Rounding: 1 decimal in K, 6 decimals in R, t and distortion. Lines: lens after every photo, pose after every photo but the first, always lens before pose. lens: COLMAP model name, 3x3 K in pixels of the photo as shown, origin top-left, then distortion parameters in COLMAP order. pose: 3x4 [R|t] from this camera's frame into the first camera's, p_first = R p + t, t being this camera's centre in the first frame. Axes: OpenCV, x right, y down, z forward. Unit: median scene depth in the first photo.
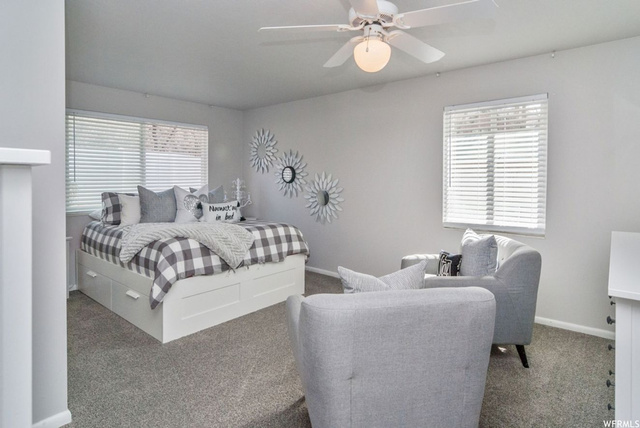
lens RADIAL K [[349.7, 0, 320.9], [0, 349.7, 202.0], [0, 0, 1]] dist [0.000579, -0.000042]
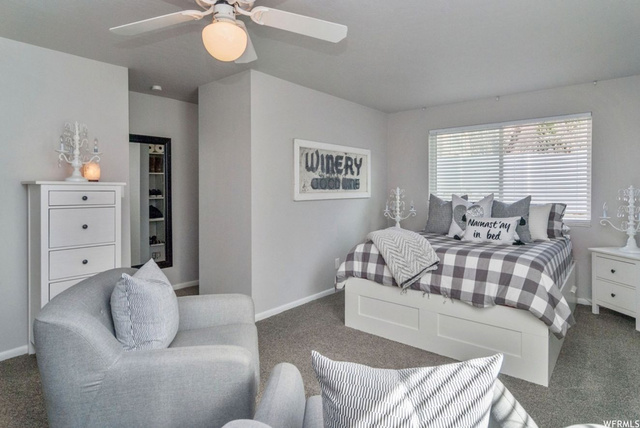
lens RADIAL K [[349.7, 0, 320.9], [0, 349.7, 202.0], [0, 0, 1]] dist [0.000579, -0.000042]
pose [[0.002728, 0.034268, -0.999409, 0.632838], [-0.055994, 0.997850, 0.034061, -0.046617], [0.998427, 0.055868, 0.004641, 0.761537]]
